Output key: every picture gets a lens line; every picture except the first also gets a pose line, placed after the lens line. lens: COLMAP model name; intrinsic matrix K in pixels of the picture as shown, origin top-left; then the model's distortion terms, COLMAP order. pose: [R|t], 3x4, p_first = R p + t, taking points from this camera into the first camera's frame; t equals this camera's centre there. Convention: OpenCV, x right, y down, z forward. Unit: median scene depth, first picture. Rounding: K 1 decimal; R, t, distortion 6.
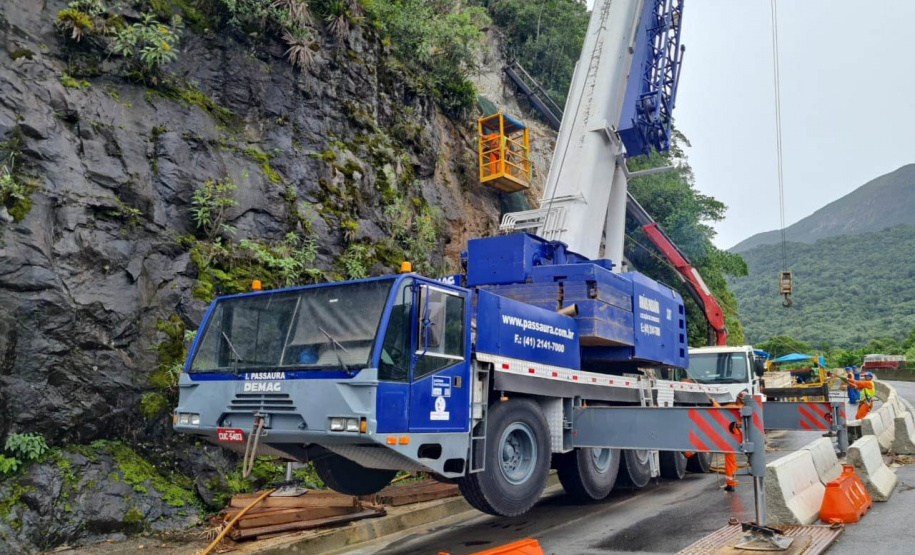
lens RADIAL K [[713.9, 0, 464.3], [0, 713.9, 299.5], [0, 0, 1]] dist [0.043845, -0.046149]
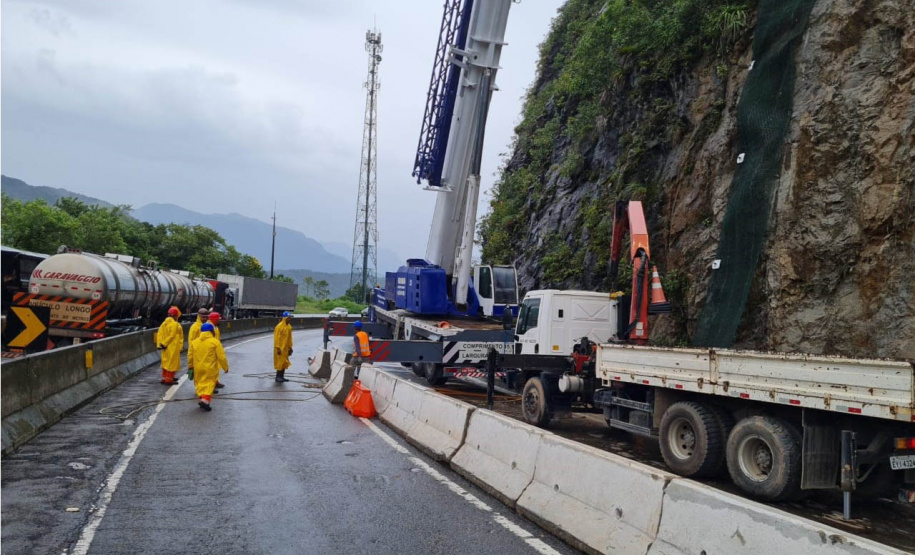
lens RADIAL K [[694.9, 0, 465.2], [0, 694.9, 293.3], [0, 0, 1]] dist [0.044498, -0.030668]
pose [[-0.612209, -0.014699, -0.790559, 1.748228], [0.064957, 0.995513, -0.068812, 0.195022], [0.788023, -0.093479, -0.608507, 2.399382]]
